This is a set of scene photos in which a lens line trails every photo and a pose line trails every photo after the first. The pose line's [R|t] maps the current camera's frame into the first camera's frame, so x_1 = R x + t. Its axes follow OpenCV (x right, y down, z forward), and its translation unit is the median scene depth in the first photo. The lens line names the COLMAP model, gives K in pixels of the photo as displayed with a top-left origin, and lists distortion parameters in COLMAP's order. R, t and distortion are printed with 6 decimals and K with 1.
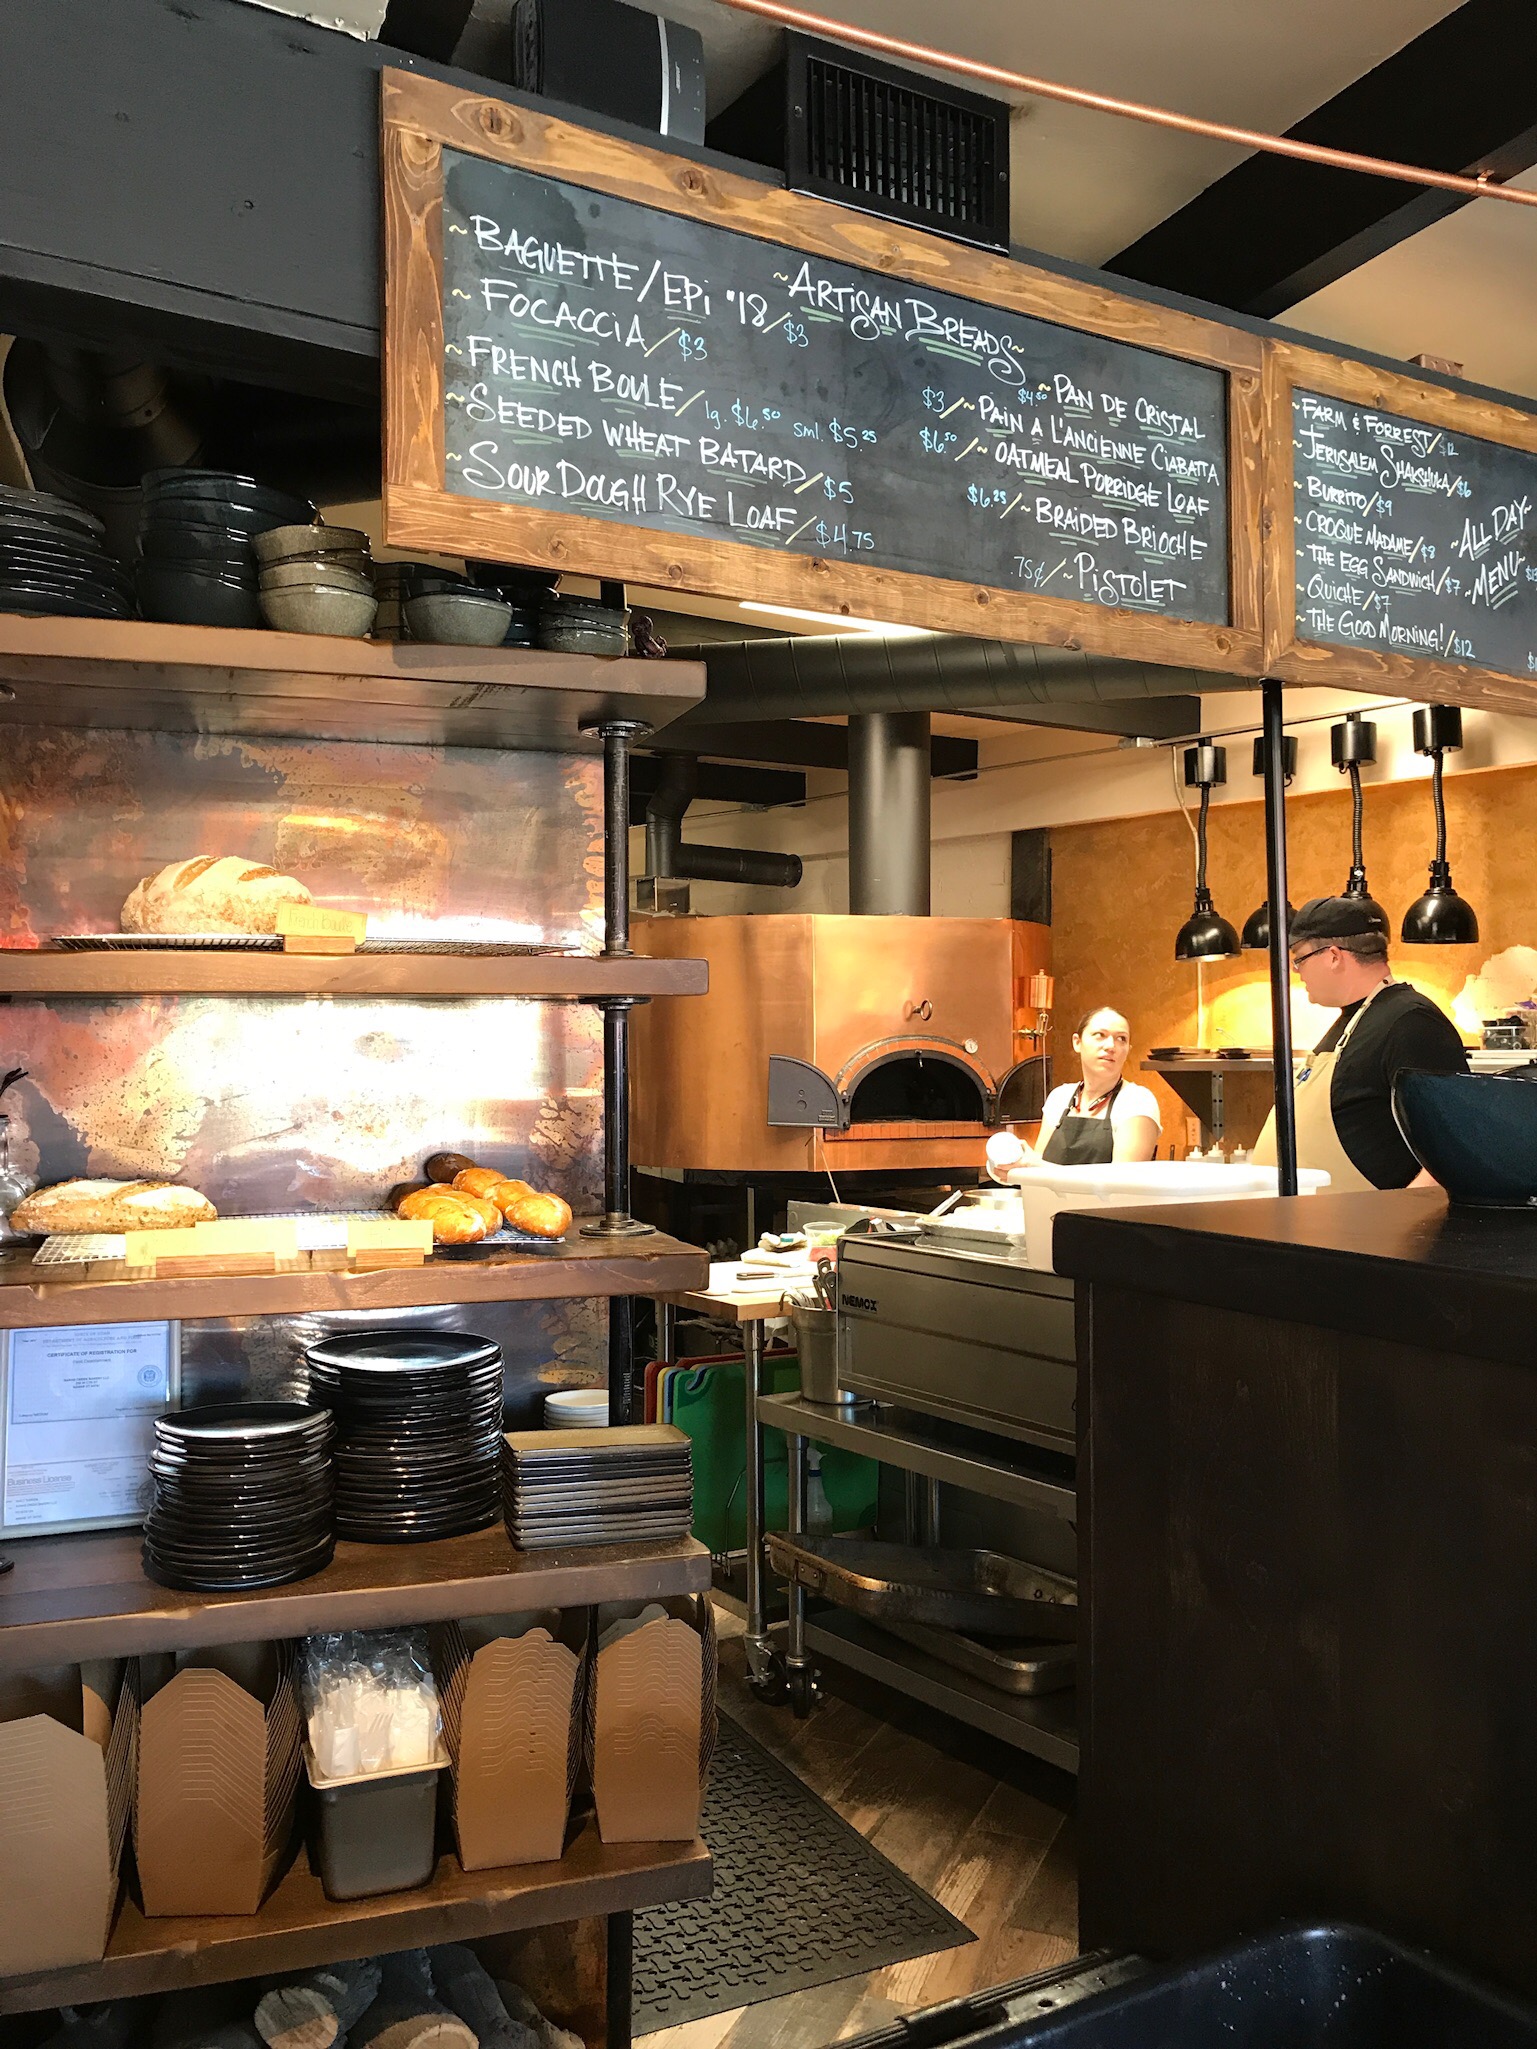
lens RADIAL K [[1680.1, 0, 768.5], [0, 1680.1, 1024.5], [0, 0, 1]] dist [0.038203, -0.101081]
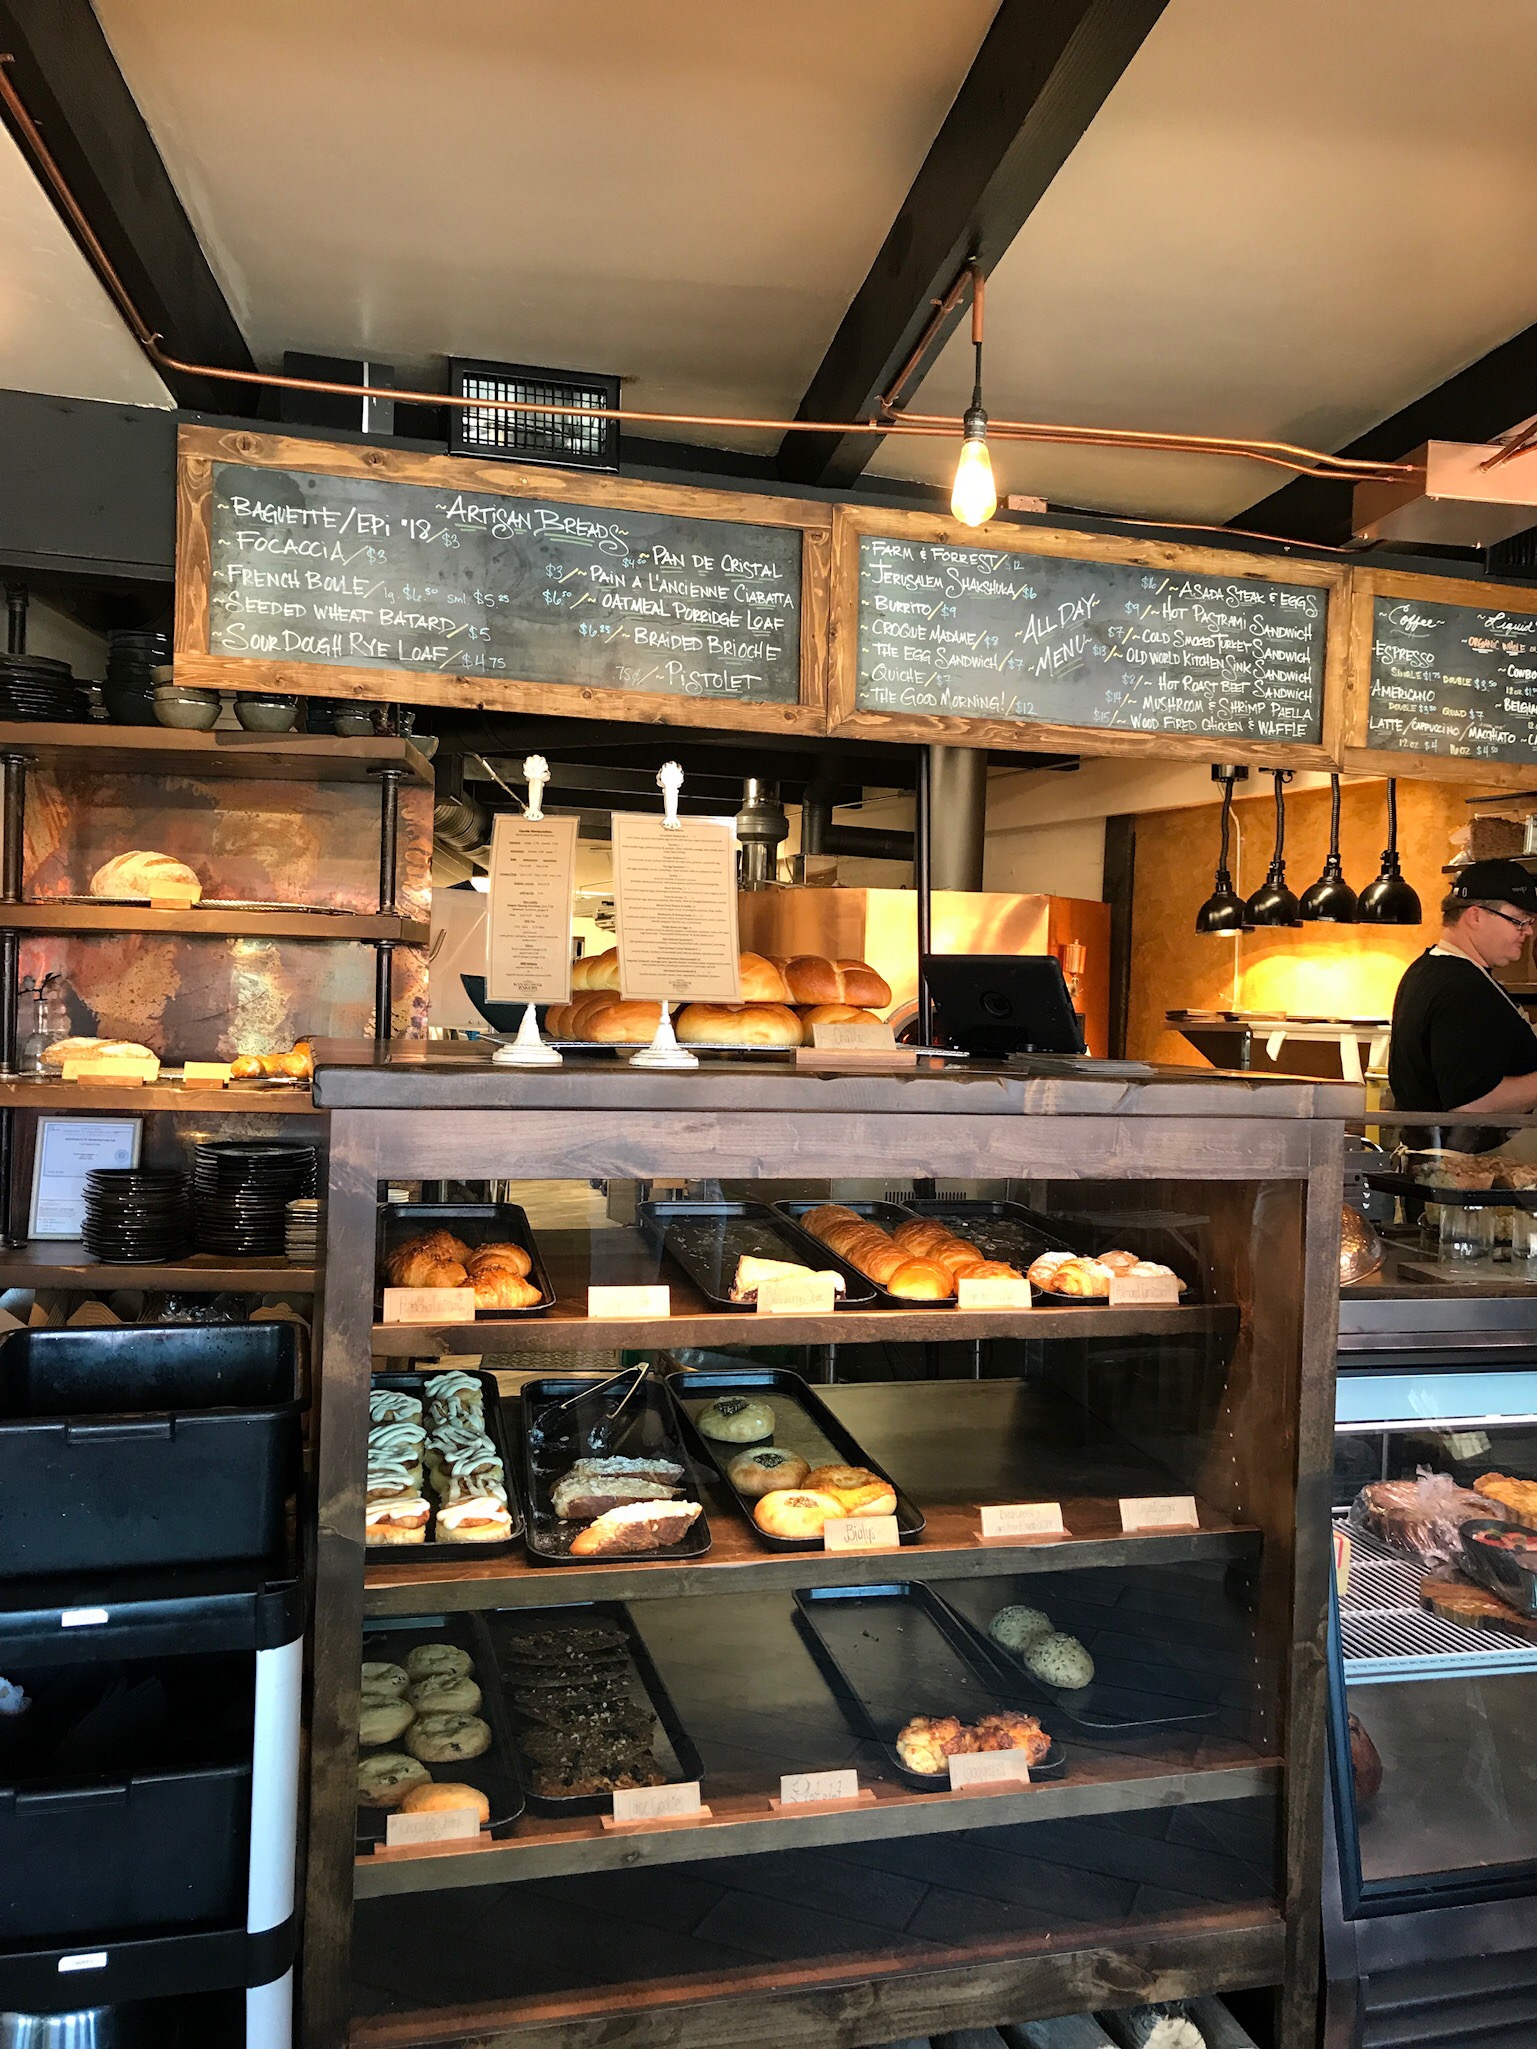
lens RADIAL K [[1658.9, 0, 768.5], [0, 1658.9, 1024.5], [0, 0, 1]] dist [0.117546, -0.406925]
pose [[0.970922, 0.037343, -0.236465, 0.667805], [-0.032428, 0.999170, 0.024640, 0.013695], [0.237189, -0.016255, 0.971327, -0.487794]]
